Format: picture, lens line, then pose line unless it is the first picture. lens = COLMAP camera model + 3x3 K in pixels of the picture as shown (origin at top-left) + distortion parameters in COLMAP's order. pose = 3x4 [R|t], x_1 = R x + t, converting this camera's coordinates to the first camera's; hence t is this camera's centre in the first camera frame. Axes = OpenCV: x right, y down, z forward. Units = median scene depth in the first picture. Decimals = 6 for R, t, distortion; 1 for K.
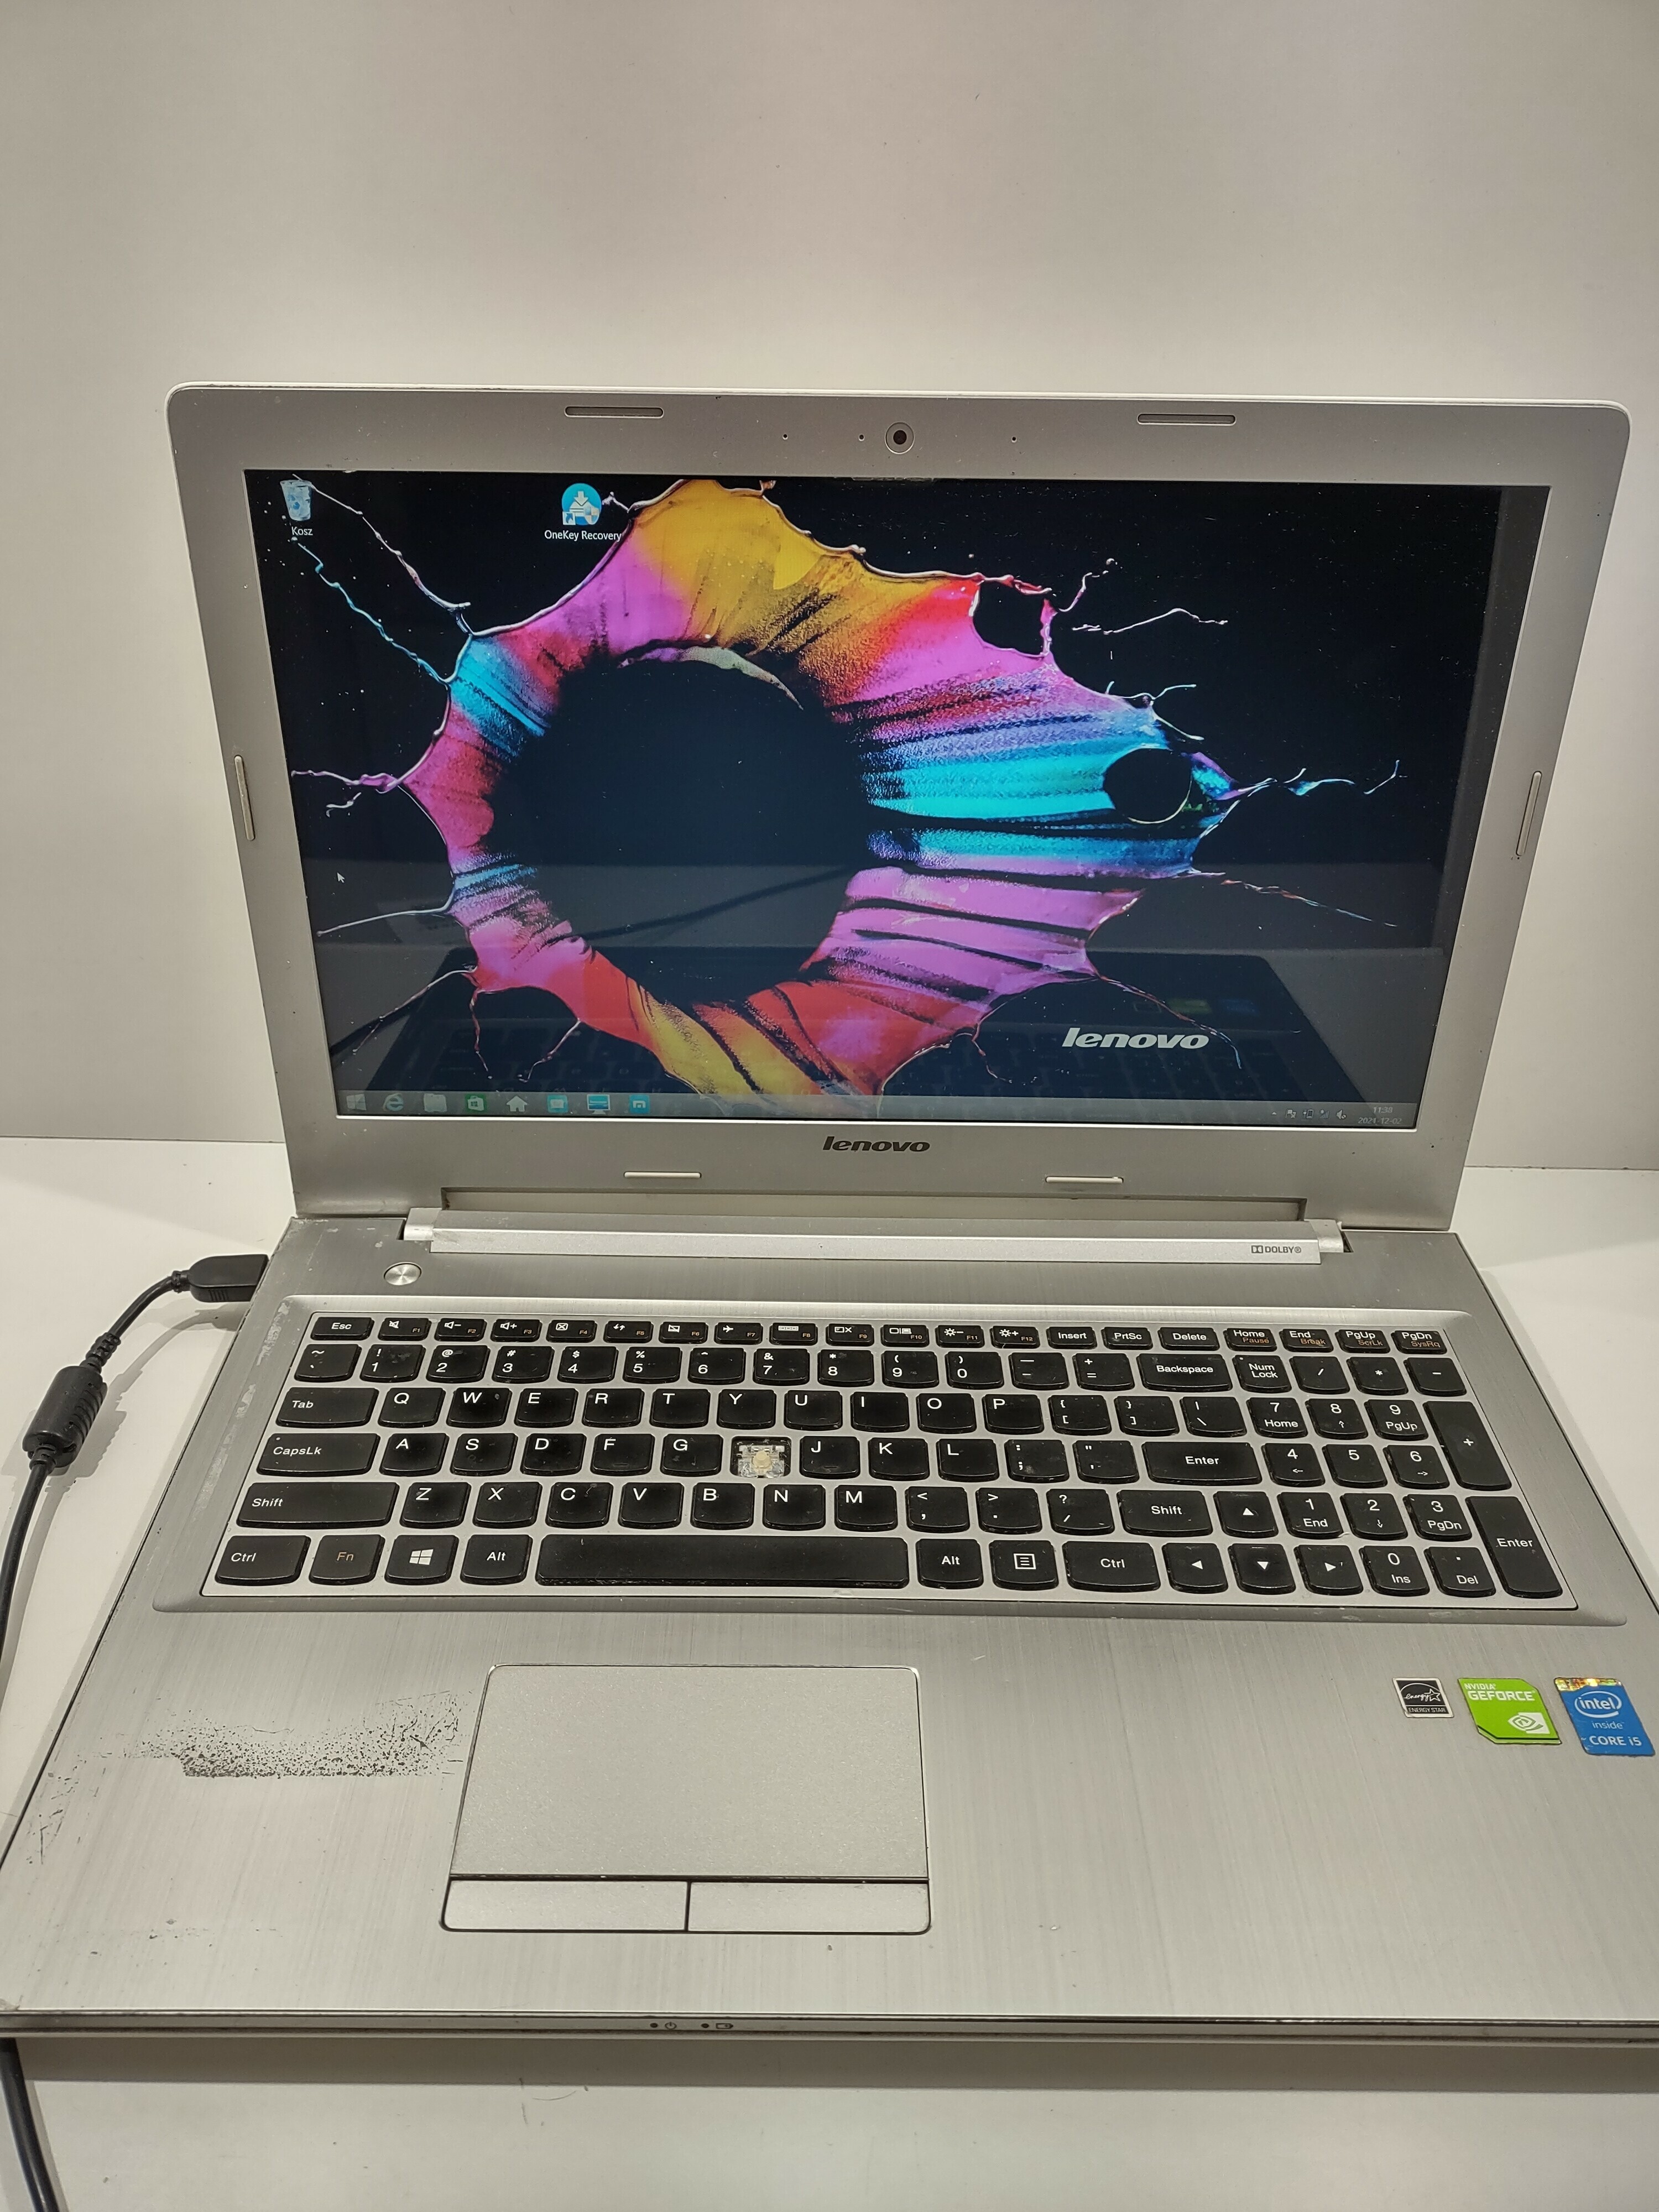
lens RADIAL K [[1778.7, 0, 829.5], [0, 1778.7, 1106.0], [0, 0, 1]] dist [-0.046425, 0.012909]
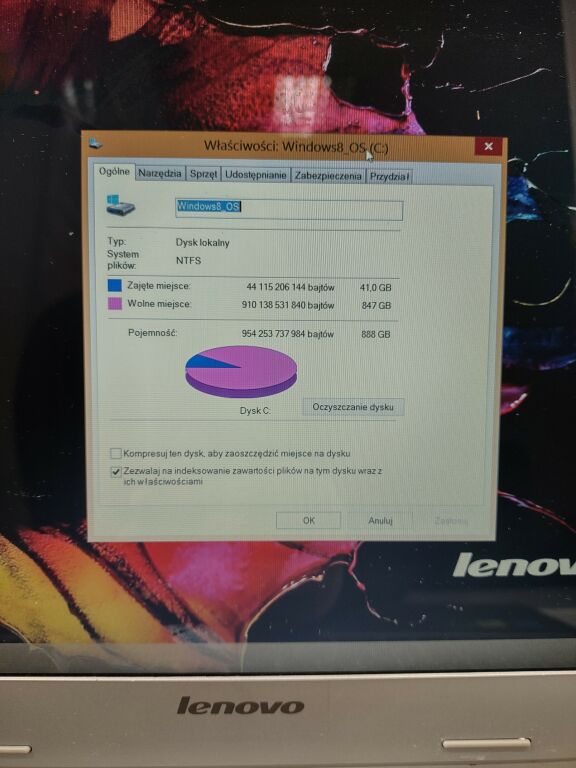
lens RADIAL K [[617.6, 0, 288.0], [0, 617.6, 384.0], [0, 0, 1]] dist [-0.046425, 0.012909]
pose [[0.999715, -0.015099, 0.018502, 0.047414], [0.021351, 0.912165, -0.409267, 0.001513], [-0.010698, 0.409545, 0.912227, 0.703099]]
